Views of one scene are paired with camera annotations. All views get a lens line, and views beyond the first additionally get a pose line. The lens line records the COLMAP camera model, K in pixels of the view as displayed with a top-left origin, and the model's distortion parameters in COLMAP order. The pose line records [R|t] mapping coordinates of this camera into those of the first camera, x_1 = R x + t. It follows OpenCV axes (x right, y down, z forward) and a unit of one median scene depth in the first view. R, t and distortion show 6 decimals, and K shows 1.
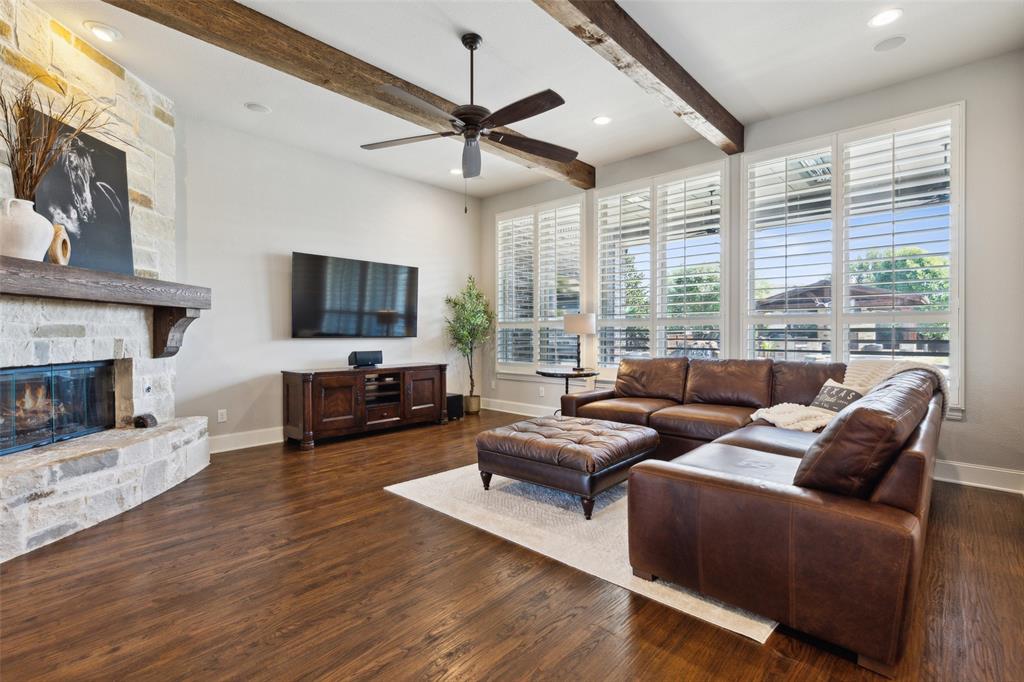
lens RADIAL K [[476.2, 0, 517.5], [0, 476.2, 334.2], [0, 0, 1]] dist [0.011198, -0.002223]
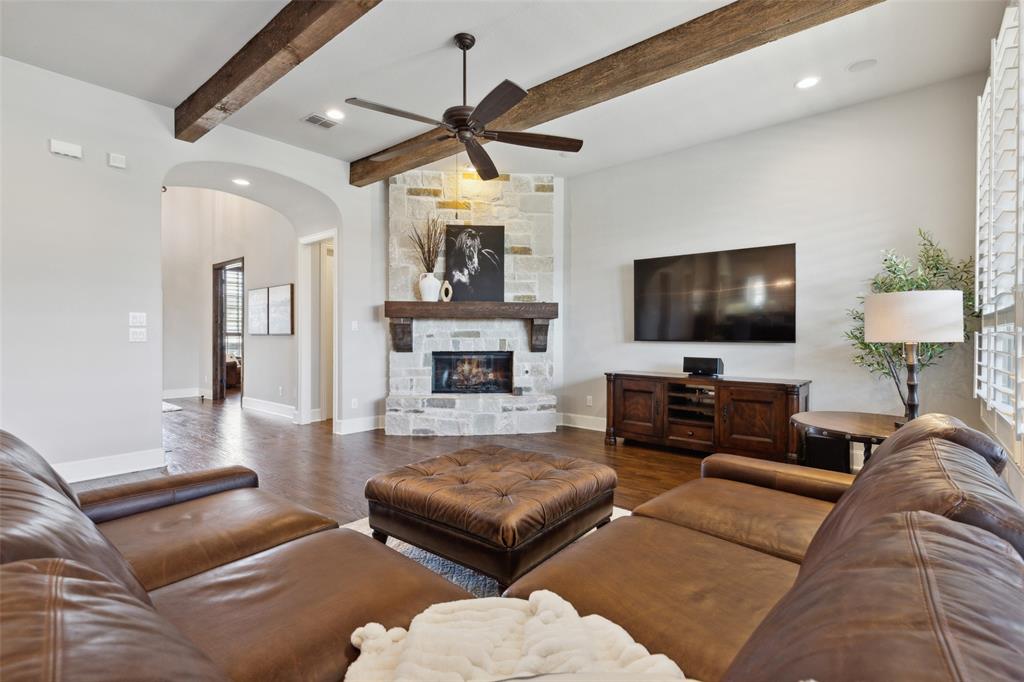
lens RADIAL K [[476.2, 0, 517.5], [0, 476.2, 334.2], [0, 0, 1]] dist [0.011198, -0.002223]
pose [[0.049013, 0.000721, -0.998798, 0.828934], [-0.006025, 0.999982, 0.000426, -0.007771], [0.998780, 0.005997, 0.049016, 0.970542]]
